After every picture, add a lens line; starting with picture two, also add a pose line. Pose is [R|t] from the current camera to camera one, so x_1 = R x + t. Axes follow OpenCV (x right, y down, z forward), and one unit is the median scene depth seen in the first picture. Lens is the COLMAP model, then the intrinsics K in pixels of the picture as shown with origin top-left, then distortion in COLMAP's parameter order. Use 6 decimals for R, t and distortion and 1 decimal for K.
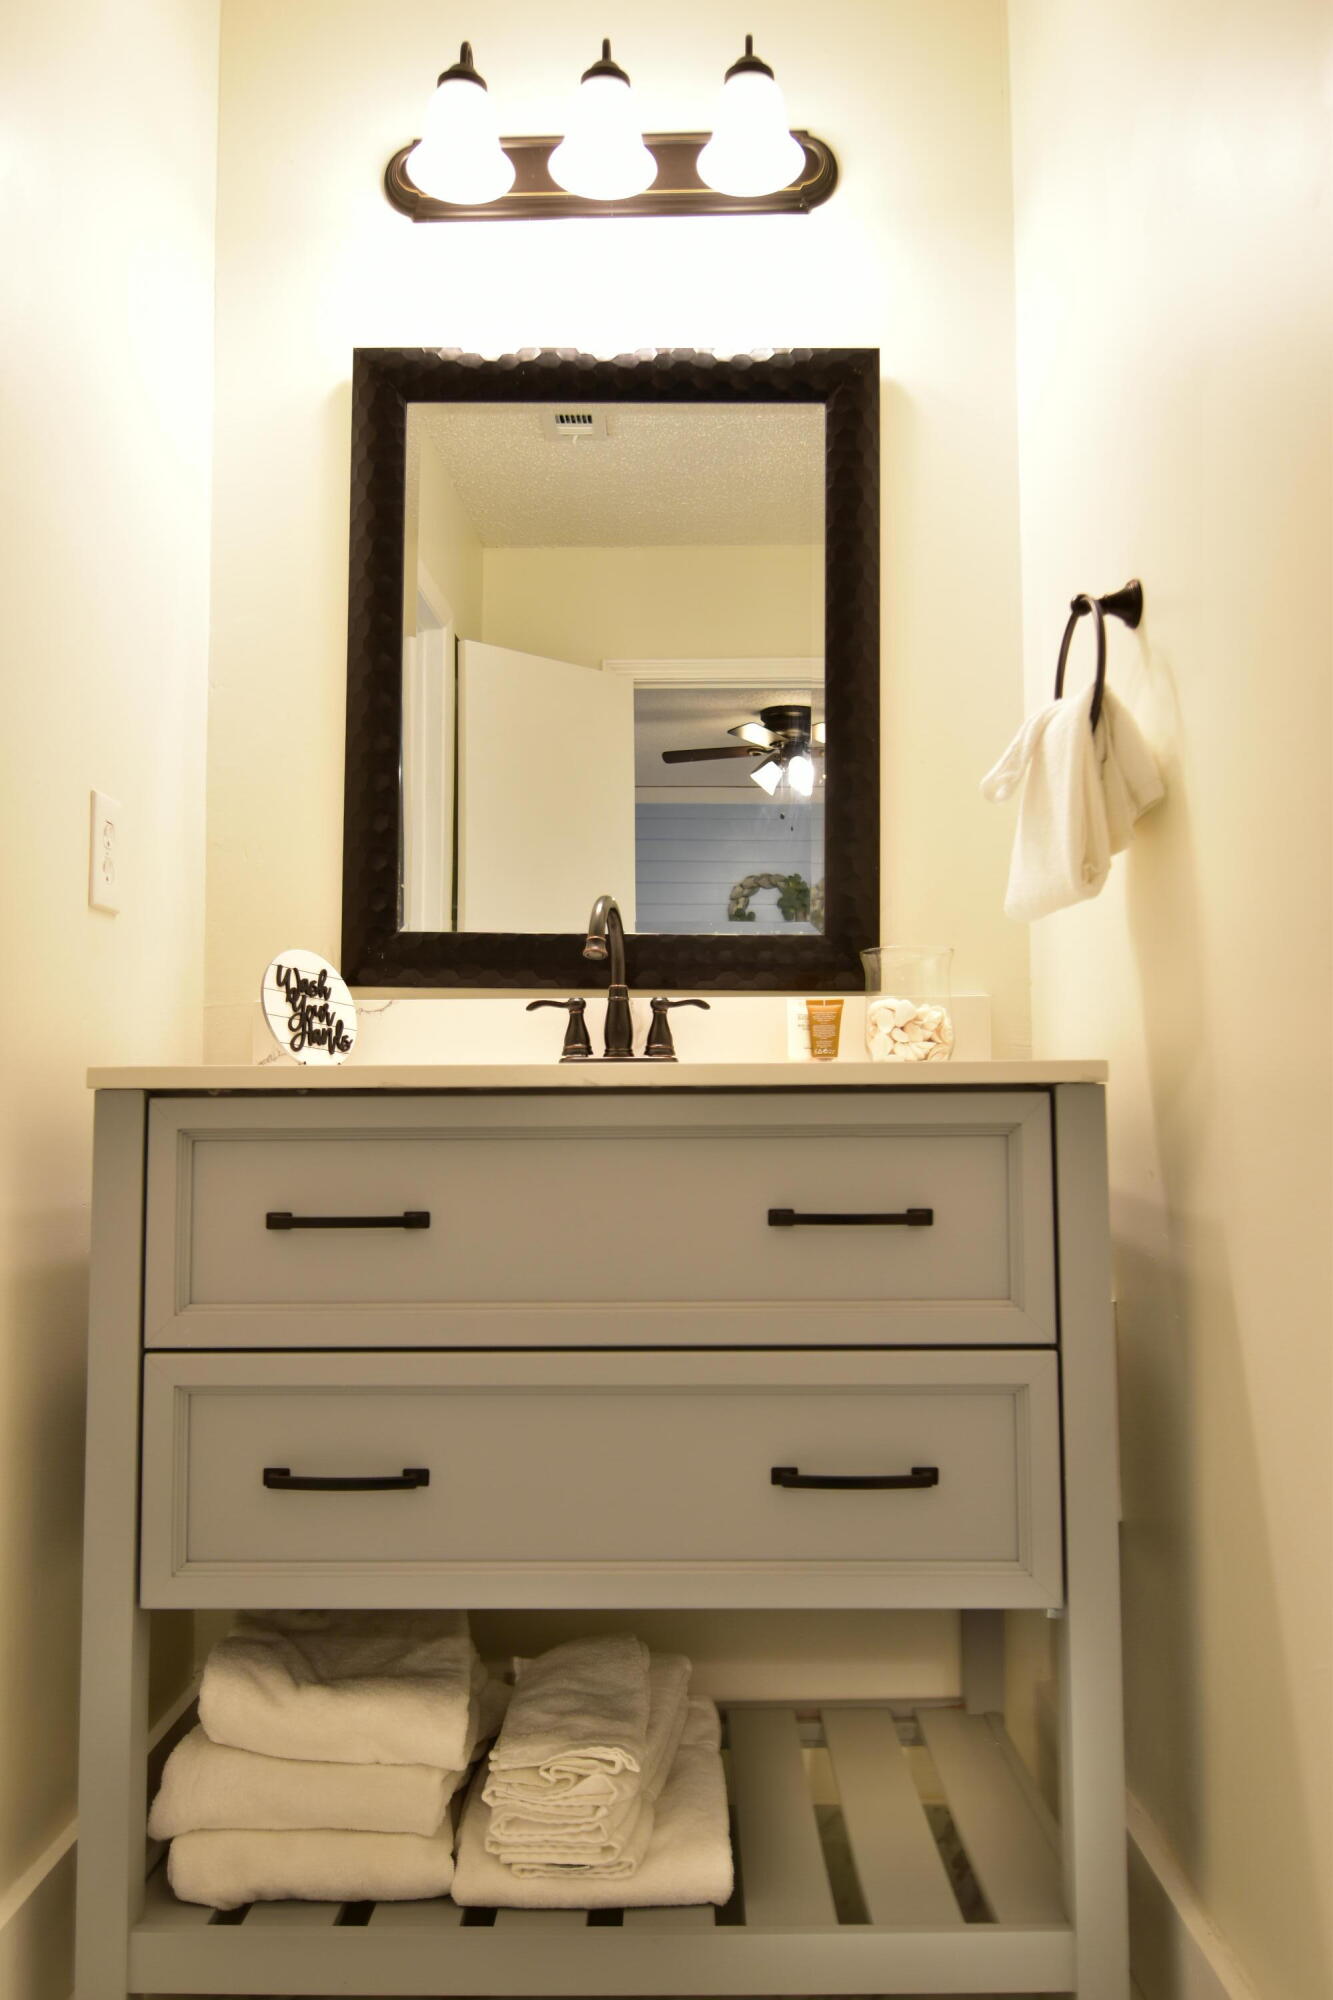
lens RADIAL K [[1470.5, 0, 667.1], [0, 1470.5, 957.6], [0, 0, 1]] dist [-0.002939, -0.076238]
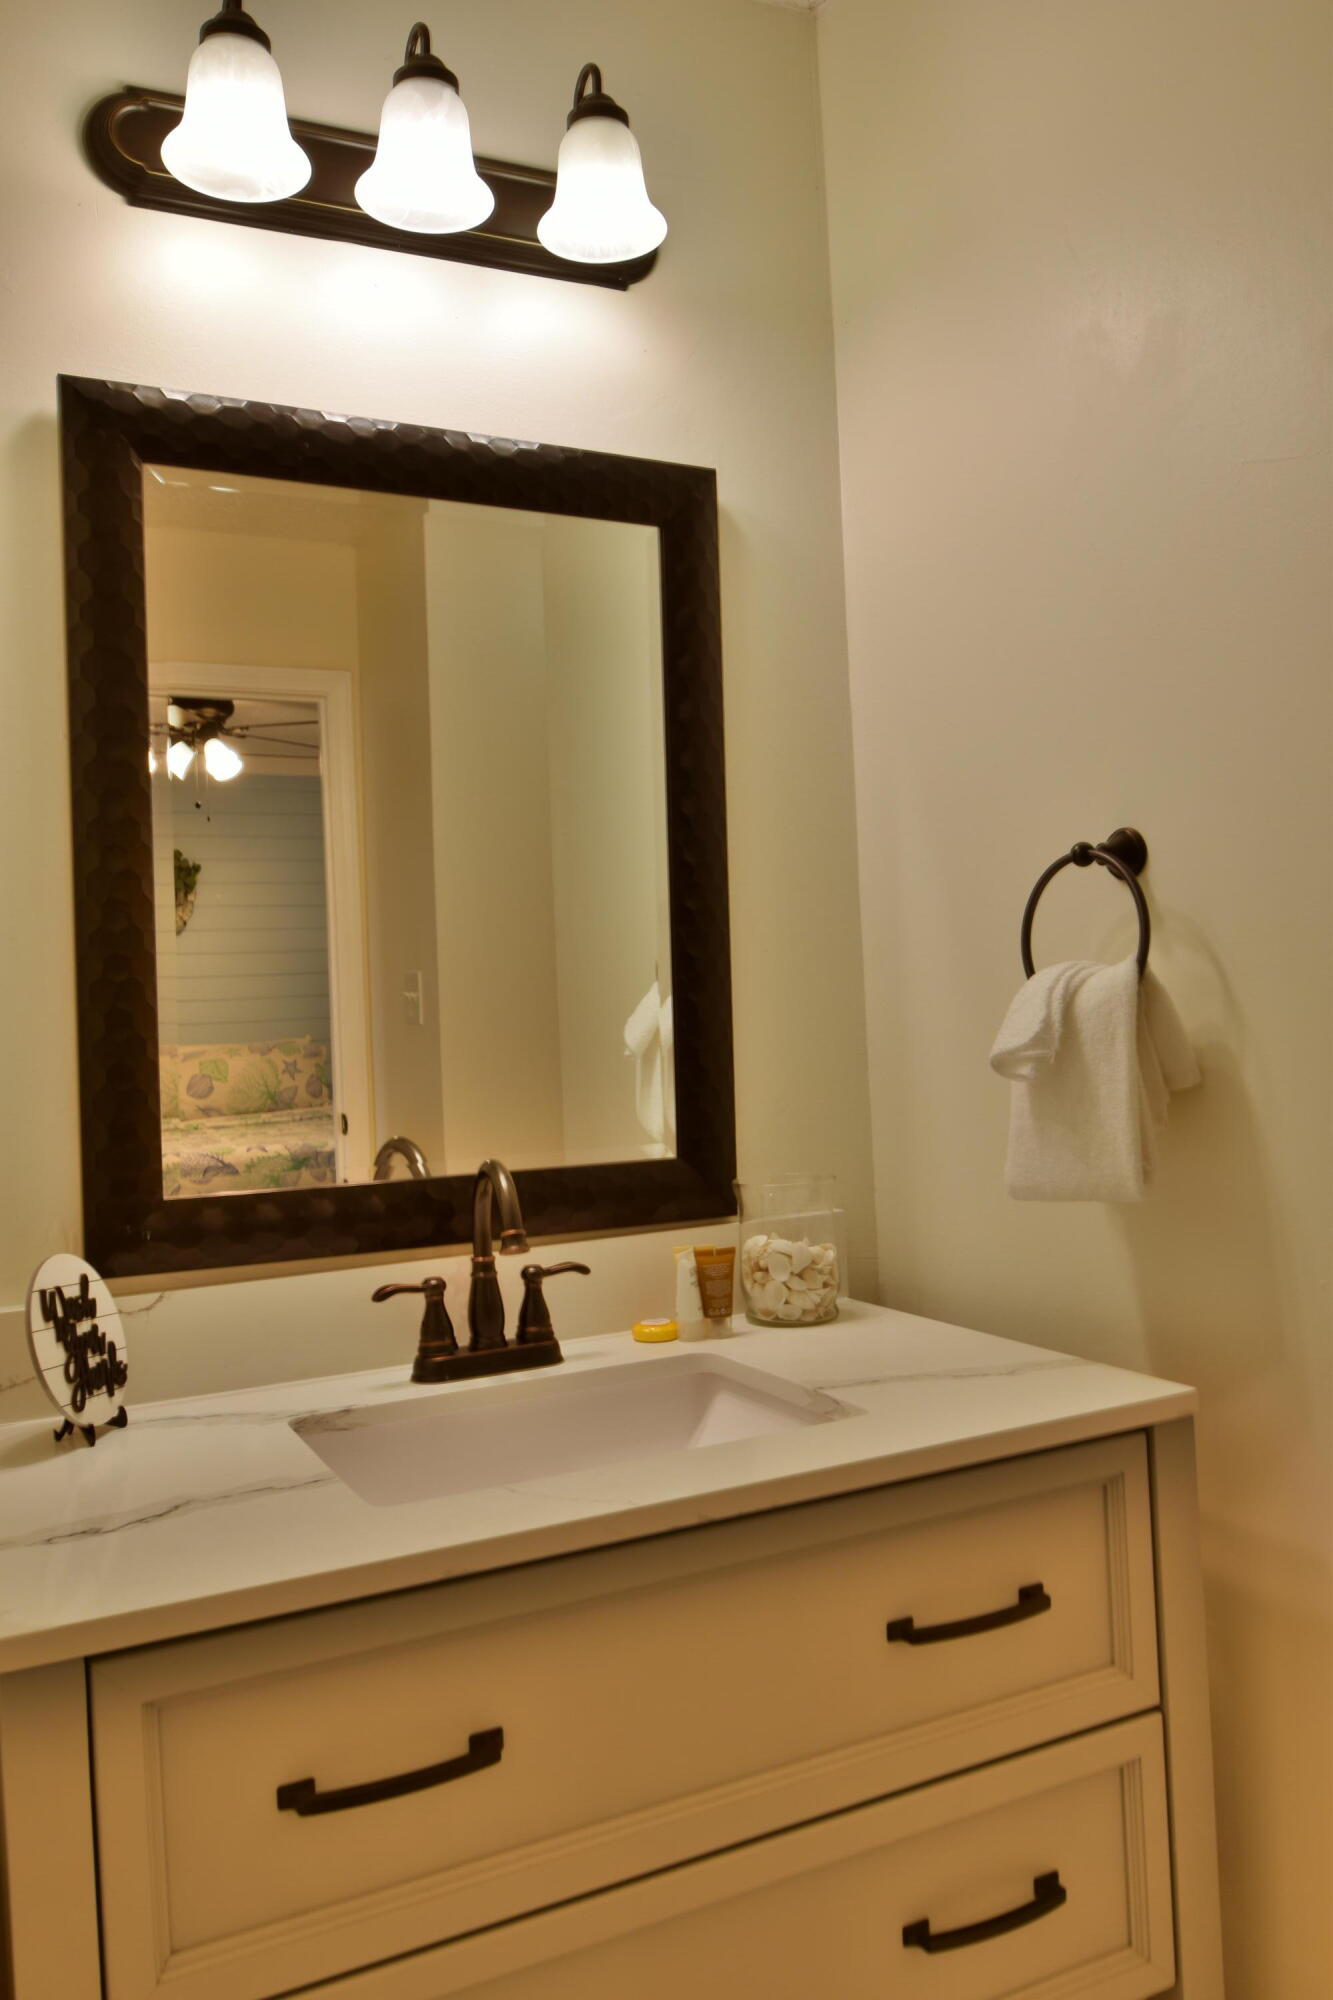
lens RADIAL K [[1470.5, 0, 667.1], [0, 1470.5, 957.6], [0, 0, 1]] dist [-0.002939, -0.076238]
pose [[0.894774, -0.019683, 0.446084, -0.299395], [0.000252, 0.999050, 0.043577, -0.179785], [-0.446518, -0.038879, 0.893929, 0.245137]]
